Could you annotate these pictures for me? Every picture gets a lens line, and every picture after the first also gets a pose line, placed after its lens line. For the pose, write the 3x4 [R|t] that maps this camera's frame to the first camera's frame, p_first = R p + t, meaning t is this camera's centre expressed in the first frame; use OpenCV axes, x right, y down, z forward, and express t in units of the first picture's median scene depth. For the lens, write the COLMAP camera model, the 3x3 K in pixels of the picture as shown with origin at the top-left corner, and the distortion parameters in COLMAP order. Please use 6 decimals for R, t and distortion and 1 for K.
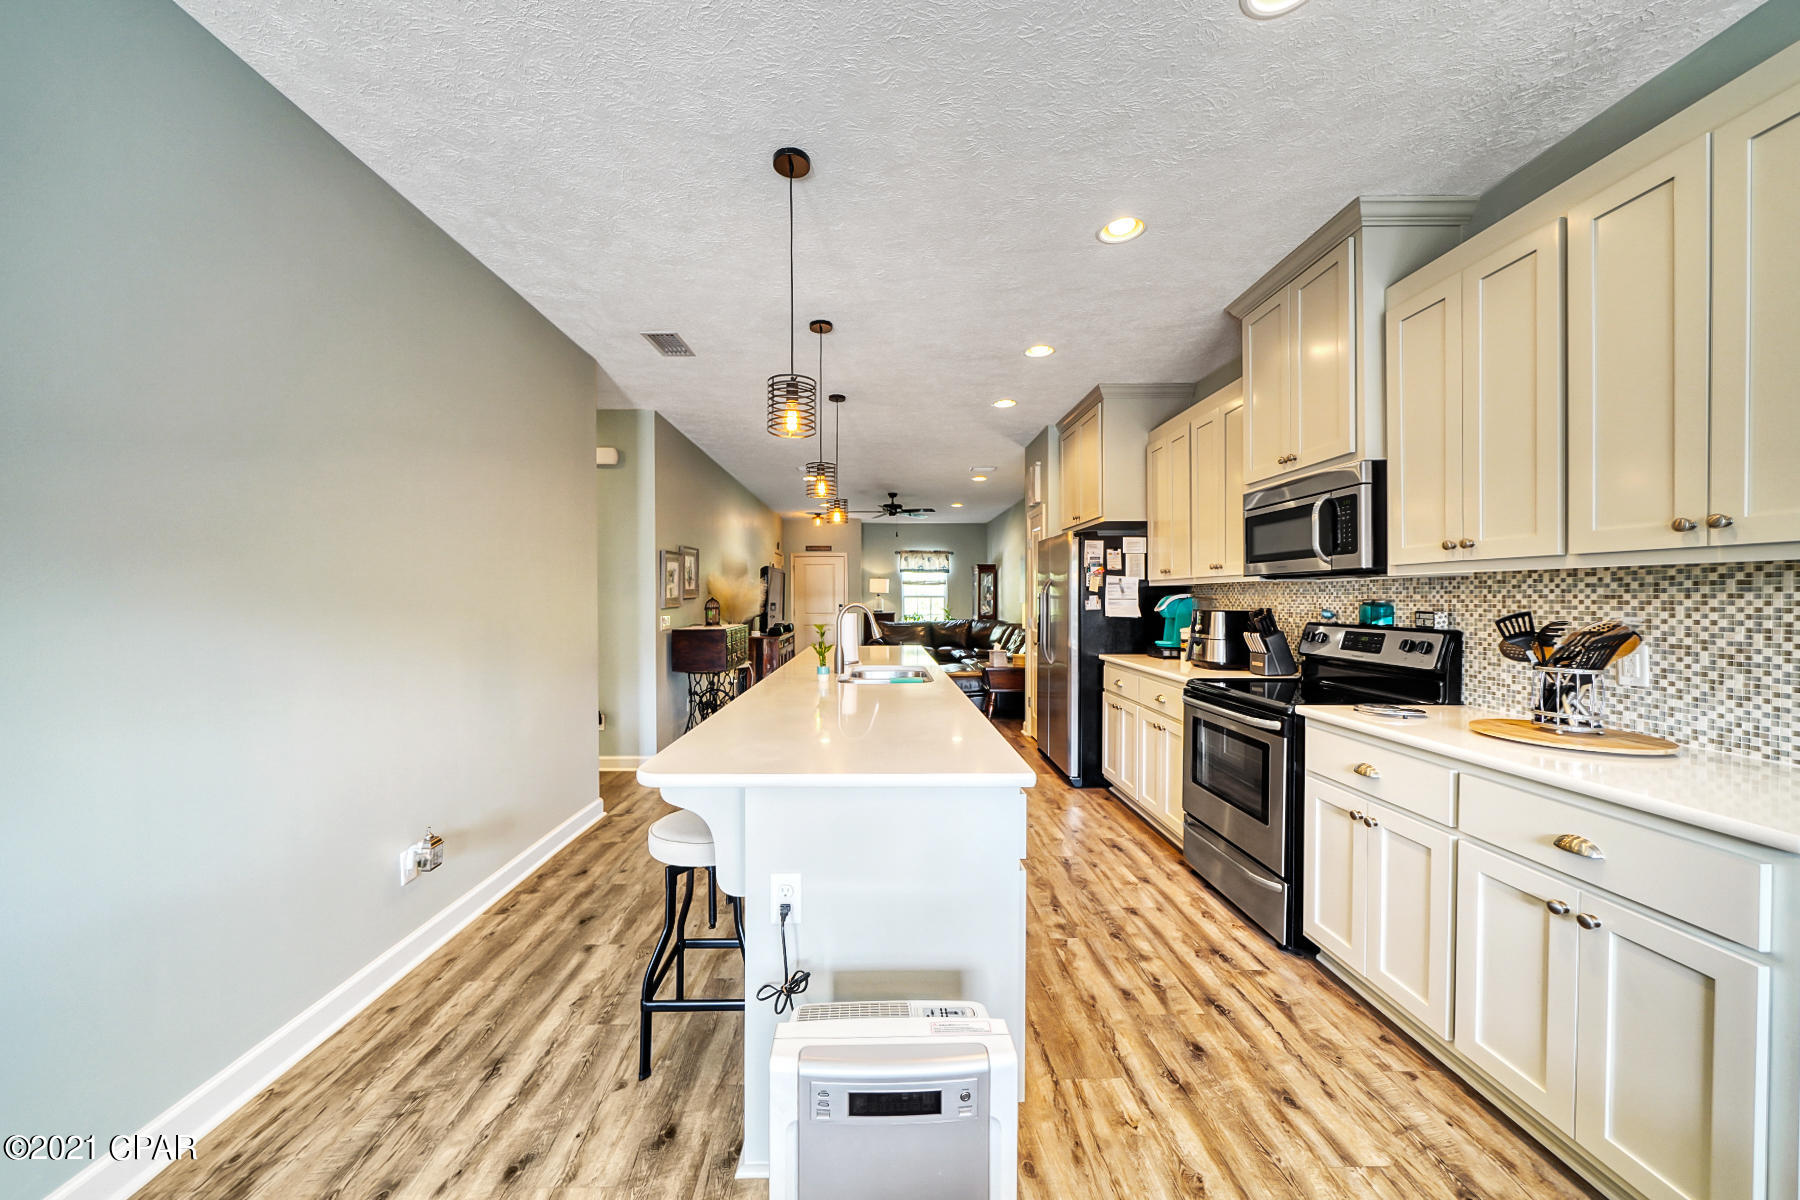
lens RADIAL K [[625.8, 0, 883.9], [0, 625.8, 602.2], [0, 0, 1]] dist [-0.006221, 0.000396]
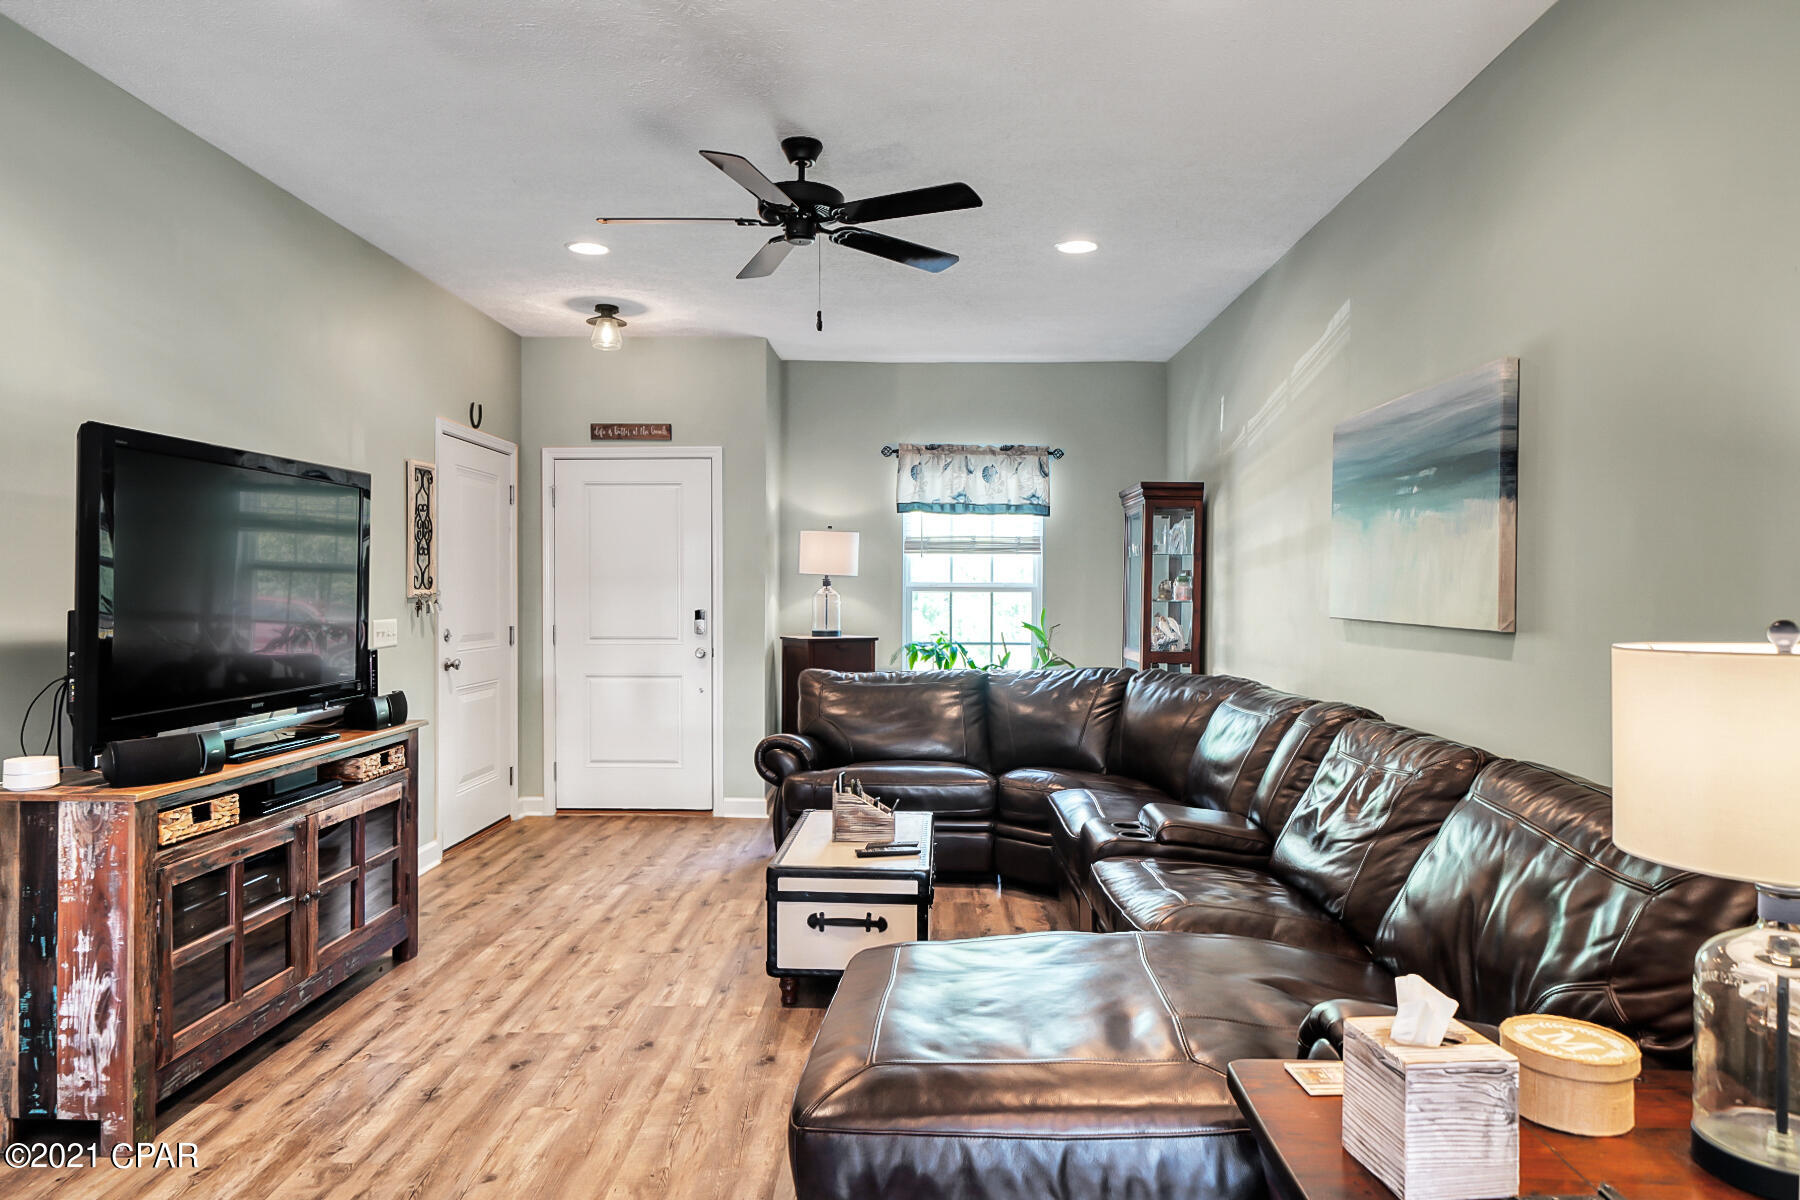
lens RADIAL K [[1115.2, 0, 900.3], [0, 1115.2, 597.5], [0, 0, 1]] dist [-0.006226, -0.000434]
pose [[0.999444, 0.008656, -0.032199, 0.187083], [-0.008686, 0.999962, -0.000798, -0.013509], [0.032191, 0.001077, 0.999481, 1.696918]]
